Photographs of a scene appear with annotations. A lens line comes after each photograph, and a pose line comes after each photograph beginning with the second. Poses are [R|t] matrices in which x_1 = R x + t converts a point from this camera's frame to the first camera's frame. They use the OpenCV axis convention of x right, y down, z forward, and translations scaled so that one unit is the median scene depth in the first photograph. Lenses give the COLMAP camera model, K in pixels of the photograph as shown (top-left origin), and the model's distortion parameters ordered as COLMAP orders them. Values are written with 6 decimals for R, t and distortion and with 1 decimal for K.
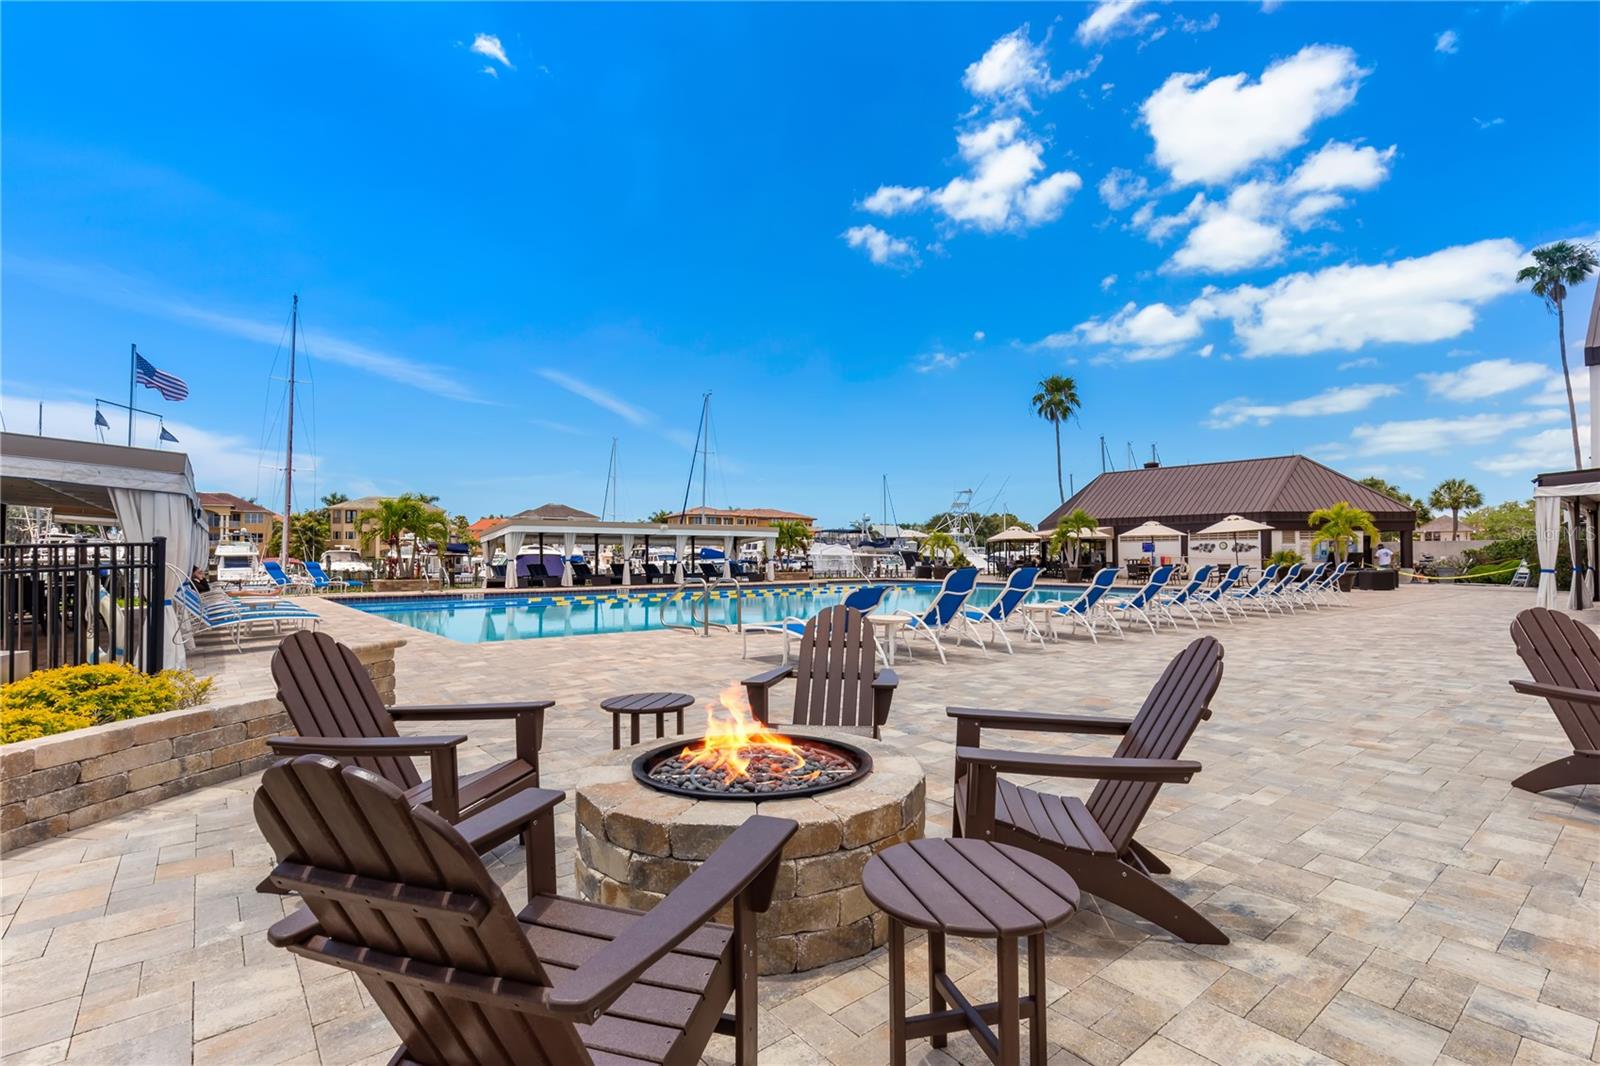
lens RADIAL K [[727.8, 0, 792.6], [0, 727.8, 533.2], [0, 0, 1]] dist [0.002216, 0.000385]
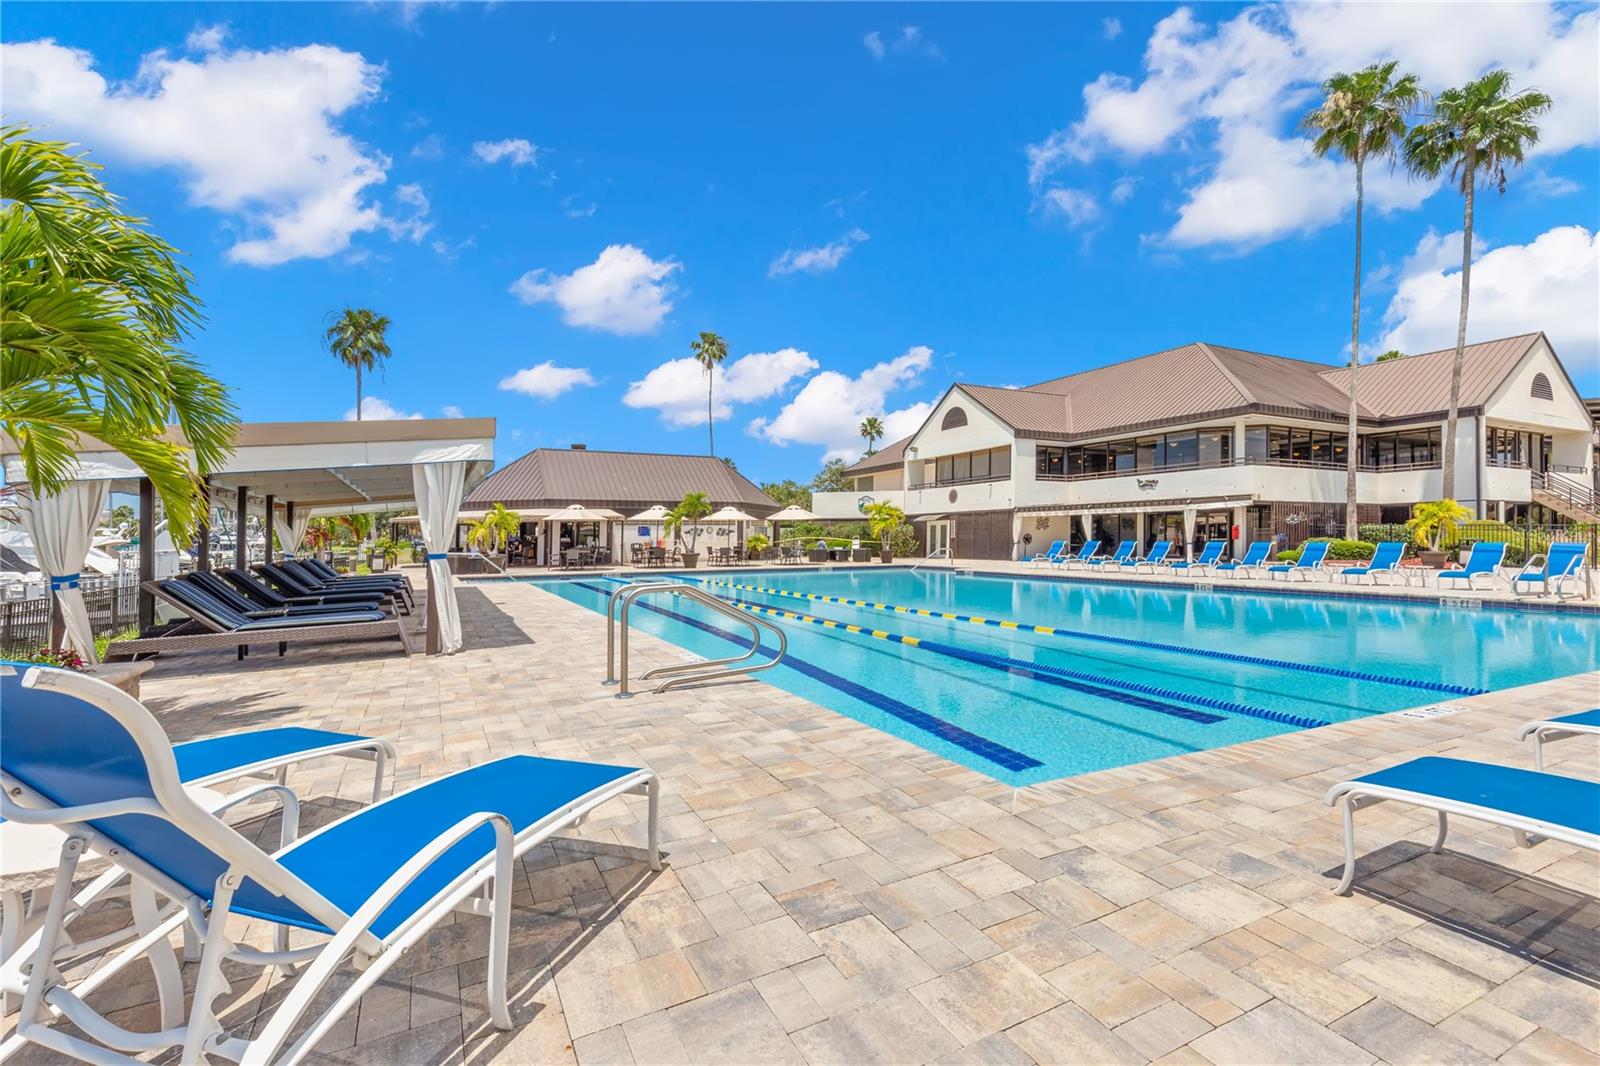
lens RADIAL K [[727.8, 0, 806.1], [0, 727.8, 529.8], [0, 0, 1]] dist [0.002216, 0.000385]
pose [[0.203298, 0.011072, 0.979054, -0.481552], [-0.026018, 0.999644, -0.005903, 0.018811], [-0.978771, -0.024274, 0.203513, 0.611338]]
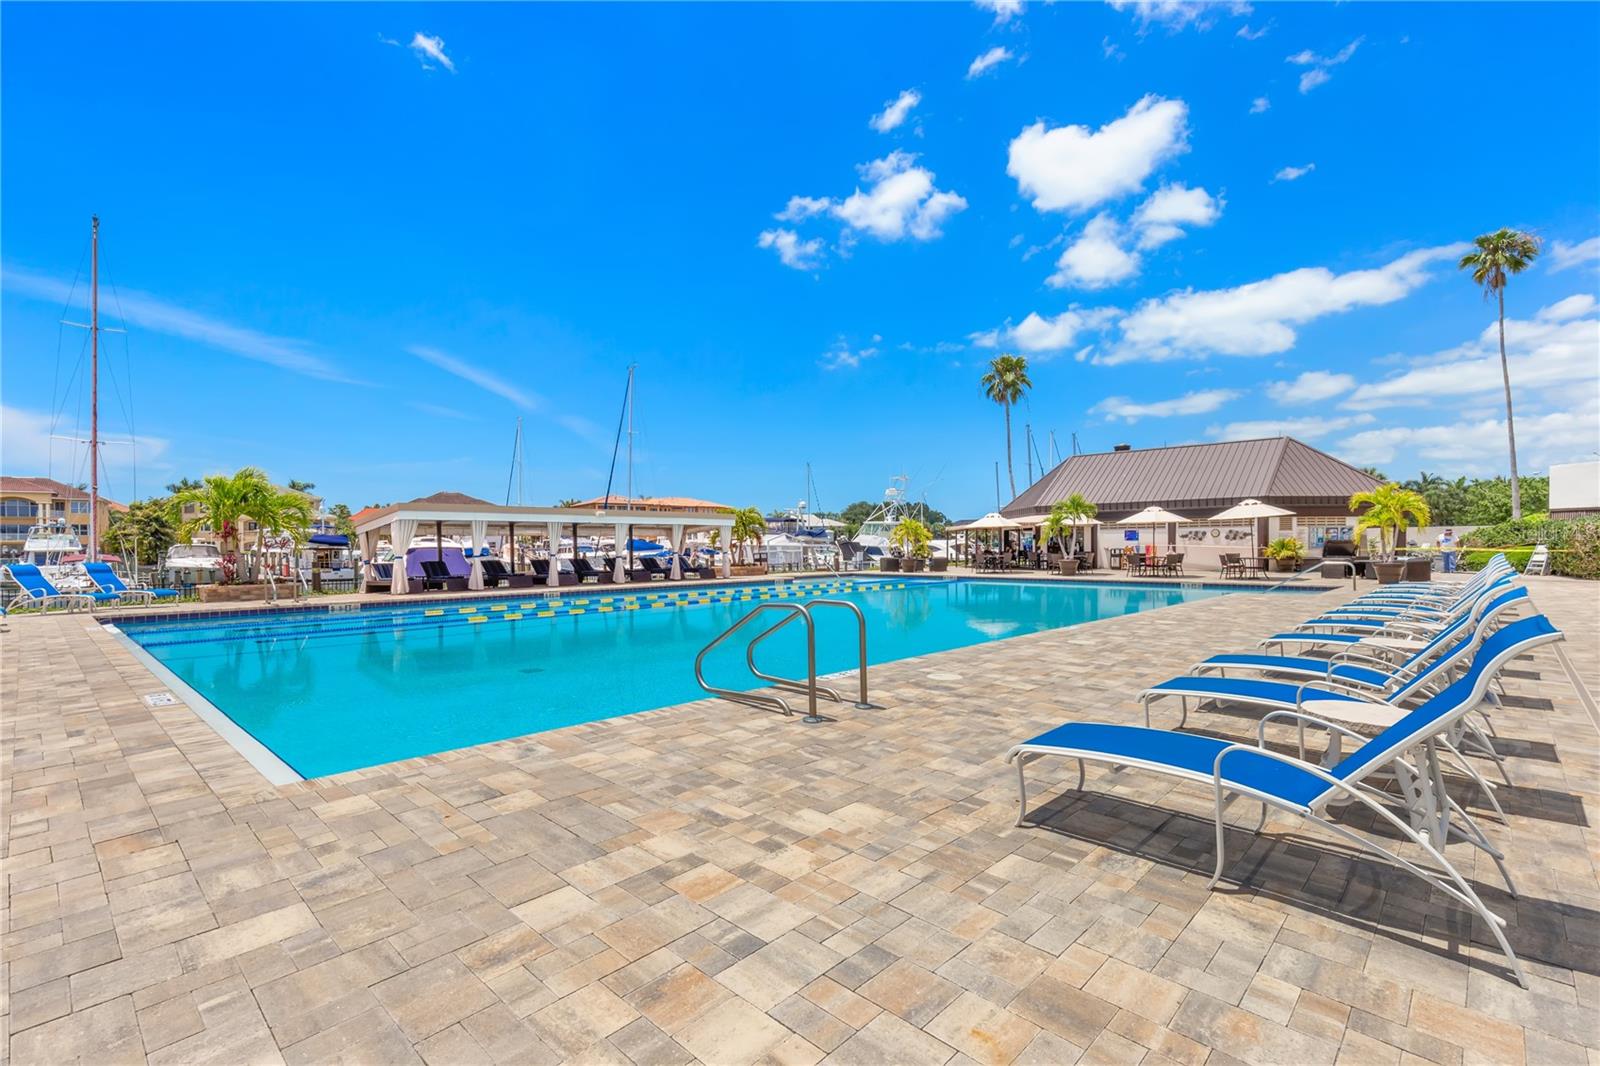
lens RADIAL K [[727.8, 0, 796.0], [0, 727.8, 539.8], [0, 0, 1]] dist [0.002216, 0.000385]
pose [[0.991697, -0.006331, 0.128442, -0.055922], [0.003343, 0.999719, 0.023464, 0.002106], [-0.128555, -0.022840, 0.991439, 0.147228]]
